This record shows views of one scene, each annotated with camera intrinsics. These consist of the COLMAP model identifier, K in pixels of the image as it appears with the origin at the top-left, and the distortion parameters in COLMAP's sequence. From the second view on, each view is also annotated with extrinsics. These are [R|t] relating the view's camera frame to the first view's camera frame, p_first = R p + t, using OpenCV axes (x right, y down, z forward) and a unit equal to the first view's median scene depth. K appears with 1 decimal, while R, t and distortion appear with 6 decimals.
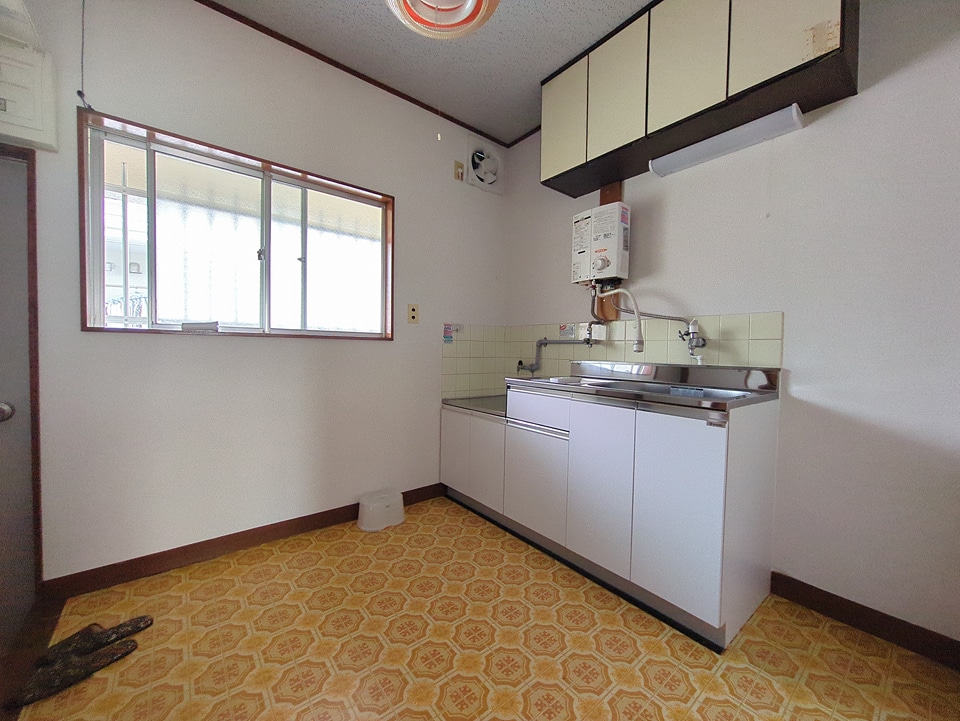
lens RADIAL K [[375.8, 0, 482.7], [0, 375.8, 359.2], [0, 0, 1]] dist [-0.003714, 0.001123]
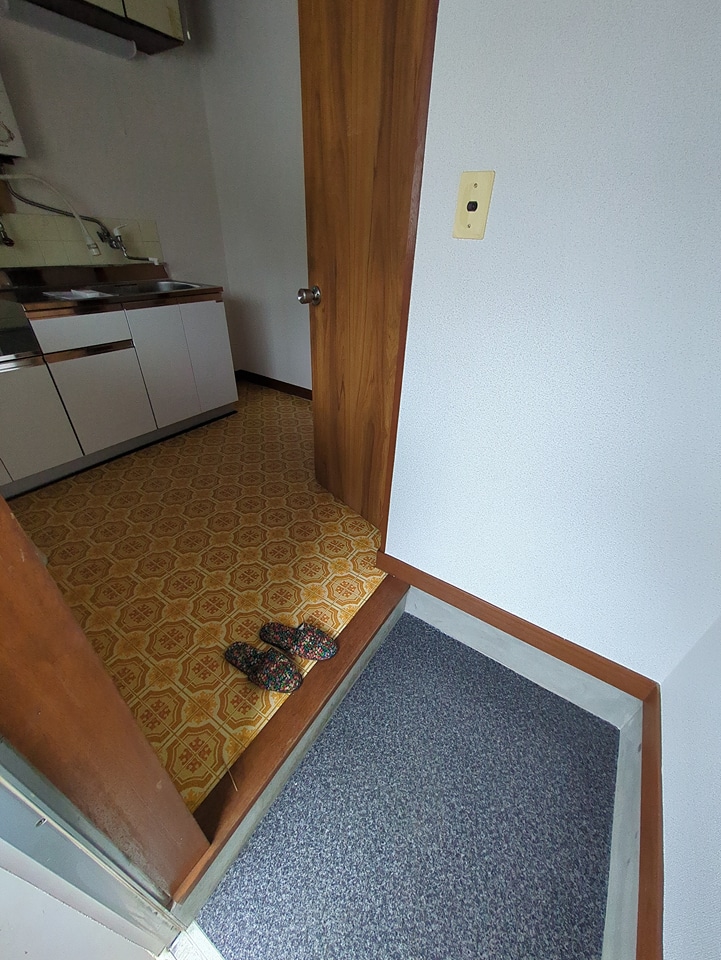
lens RADIAL K [[375.8, 0, 360.5], [0, 375.8, 480.0], [0, 0, 1]] dist [-0.003714, 0.001123]
pose [[-0.296509, -0.538249, 0.788905, -0.976322], [-0.009436, 0.827663, 0.561146, -0.086972], [-0.954984, 0.158941, -0.250488, 0.563305]]
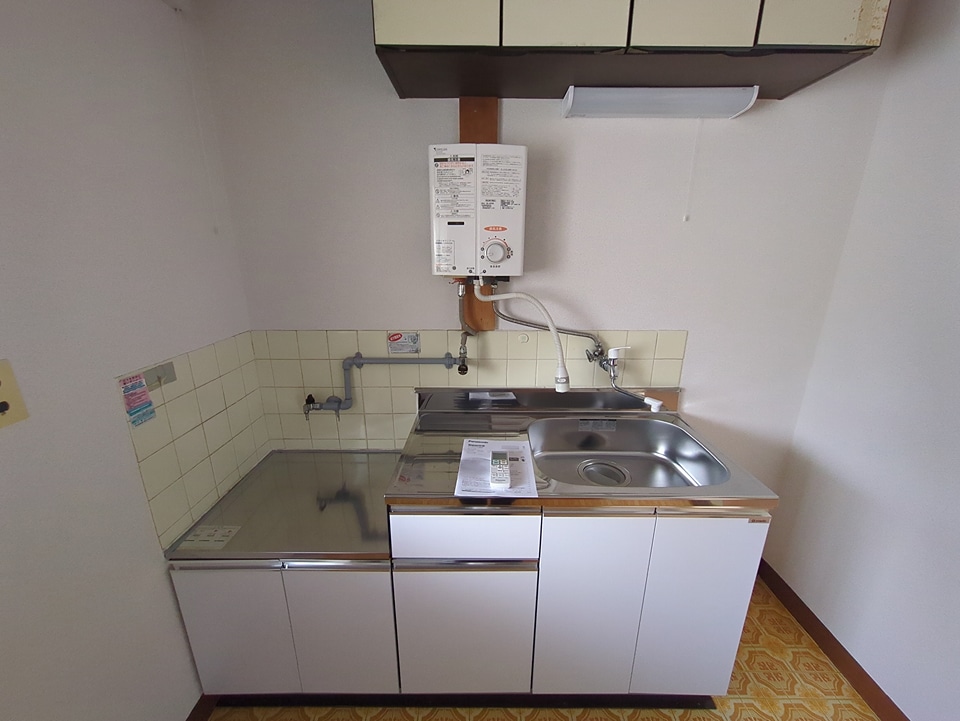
lens RADIAL K [[375.8, 0, 482.7], [0, 375.8, 359.2], [0, 0, 1]] dist [-0.003714, 0.001123]
pose [[0.624408, -0.230450, 0.746329, -0.183470], [0.025677, 0.961027, 0.275261, -0.251958], [-0.780676, -0.152712, 0.605990, 0.619400]]
